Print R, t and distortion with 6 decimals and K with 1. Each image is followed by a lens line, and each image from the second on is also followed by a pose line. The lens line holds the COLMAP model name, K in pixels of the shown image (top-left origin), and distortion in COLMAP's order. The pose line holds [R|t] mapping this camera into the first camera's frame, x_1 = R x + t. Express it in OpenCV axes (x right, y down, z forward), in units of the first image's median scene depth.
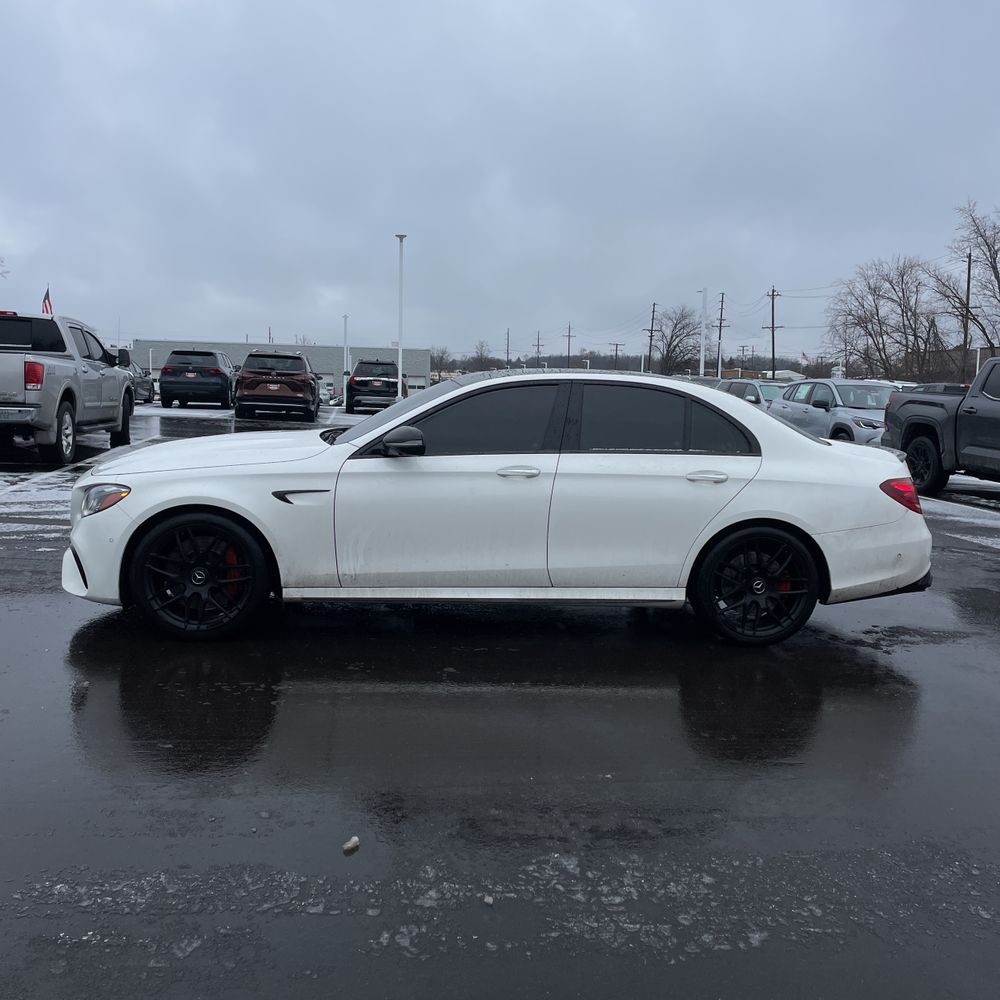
lens RADIAL K [[1001.0, 0, 512.0], [0, 1001.0, 502.0], [0, 0, 1]] dist [0.102314, -0.144861]
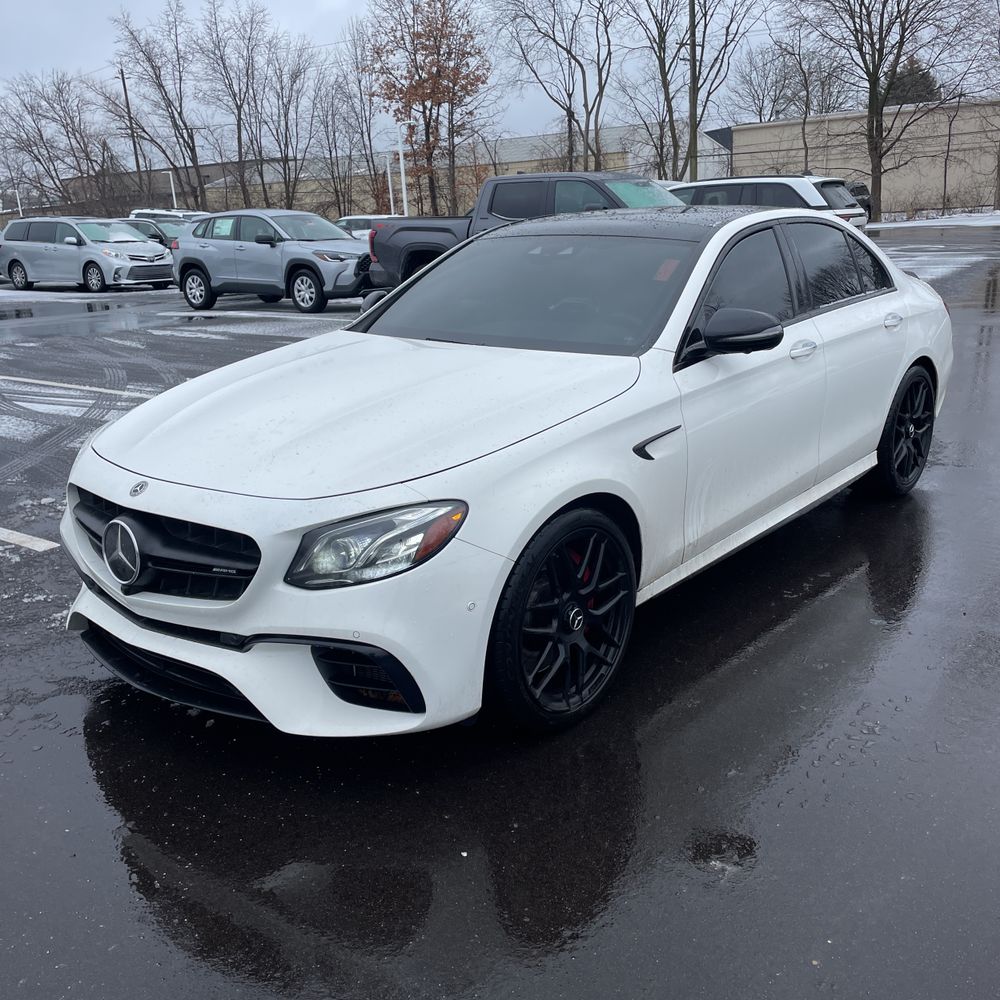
lens RADIAL K [[1002.4, 0, 506.4], [0, 1002.4, 494.1], [0, 0, 1]] dist [0.091521, -0.122925]
pose [[0.700301, -0.256324, 0.666241, -0.117618], [0.150133, 0.965320, 0.213581, -0.020871], [-0.697882, -0.049546, 0.714497, 0.103344]]
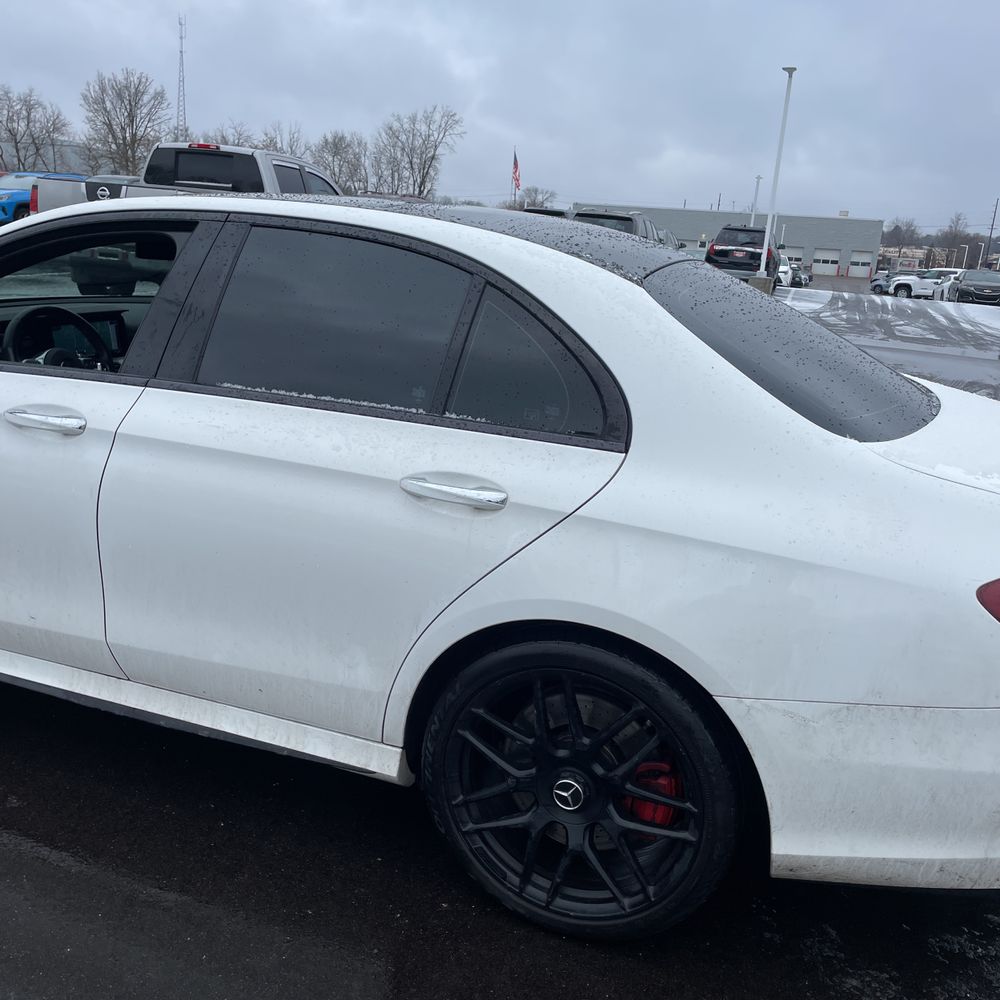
lens RADIAL K [[1004.4, 0, 495.1], [0, 1004.4, 504.0], [0, 0, 1]] dist [0.092814, -0.117370]
pose [[0.899745, 0.151764, -0.409179, 0.063864], [-0.099951, 0.984325, 0.145304, -0.013416], [0.424817, -0.089839, 0.900810, 0.116403]]
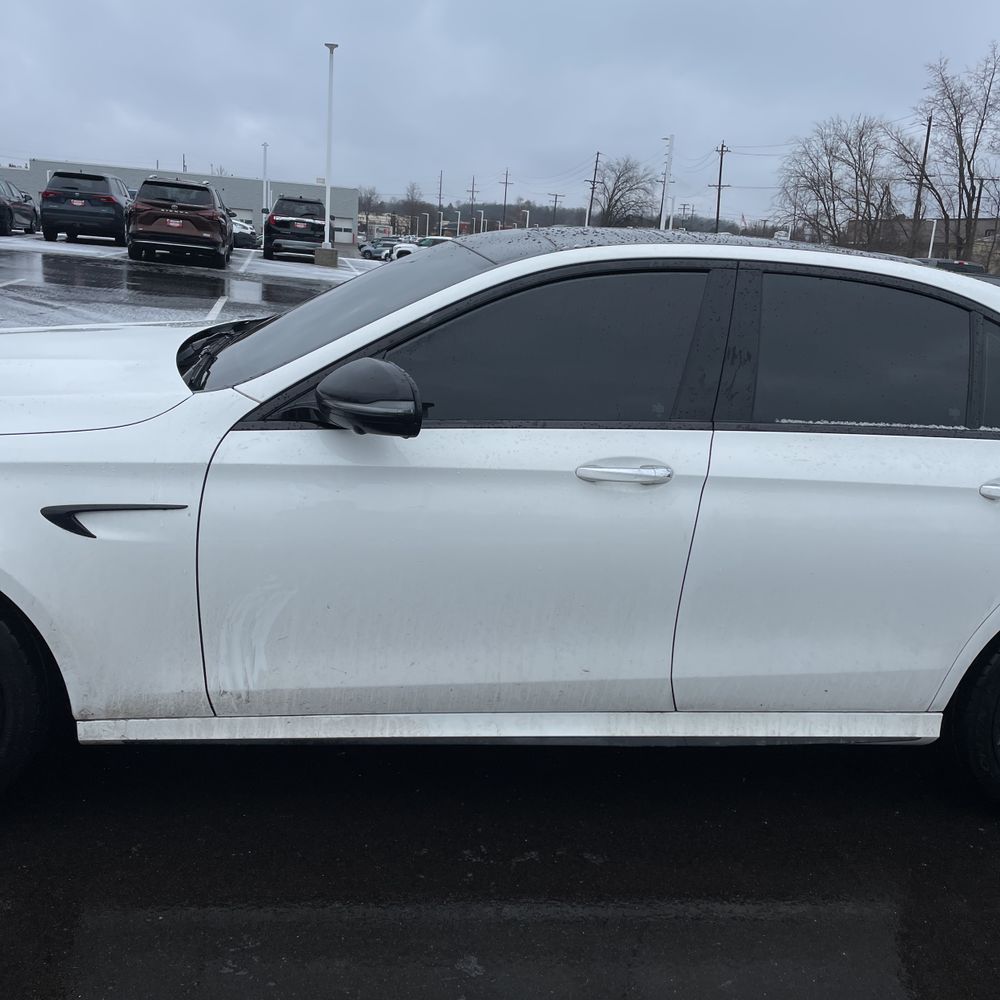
lens RADIAL K [[1002.4, 0, 506.4], [0, 1002.4, 494.1], [0, 0, 1]] dist [0.091521, -0.122925]
pose [[0.996769, 0.033670, 0.072921, -0.013353], [-0.043252, 0.990024, 0.134100, -0.013332], [-0.067678, -0.136820, 0.988281, 0.096721]]
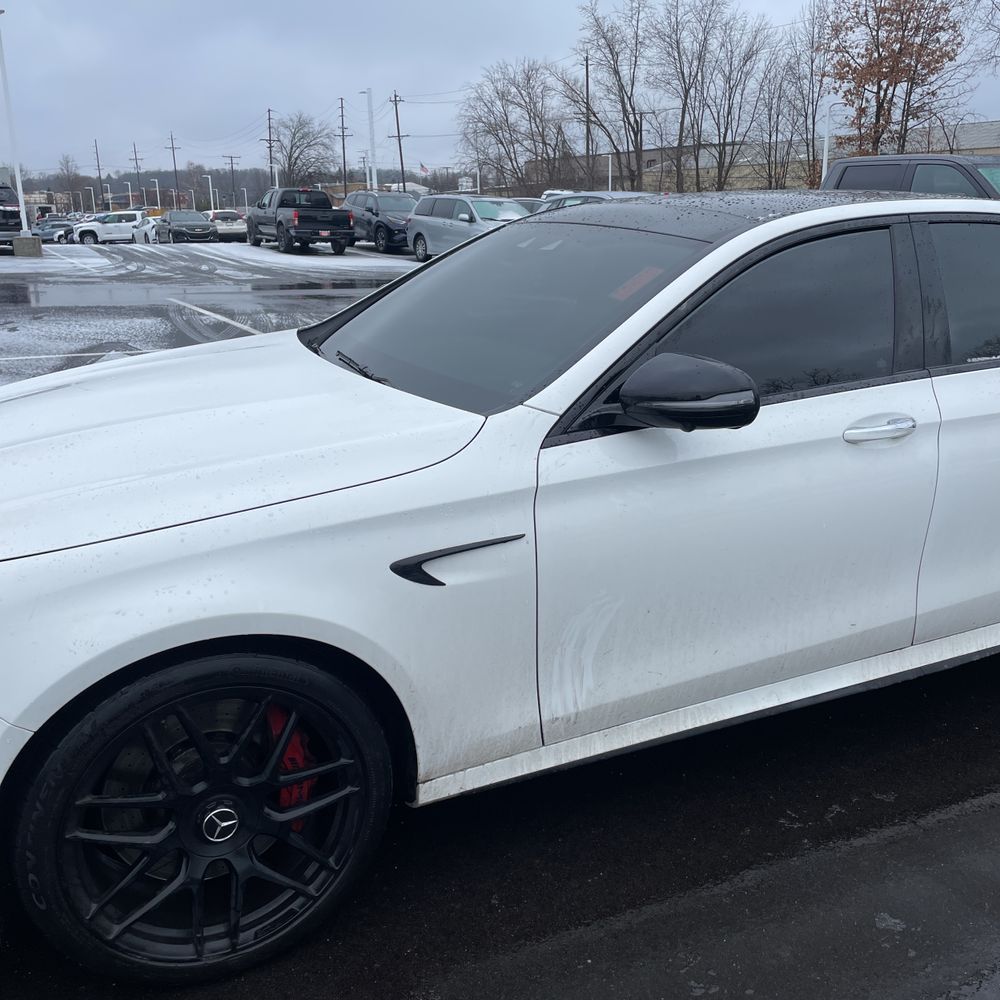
lens RADIAL K [[1004.7, 0, 500.4], [0, 1004.7, 486.0], [0, 0, 1]] dist [0.089506, -0.119359]
pose [[0.934726, -0.131602, 0.330102, -0.053798], [0.077697, 0.982110, 0.171530, -0.016808], [-0.346770, -0.134686, 0.928230, 0.107184]]
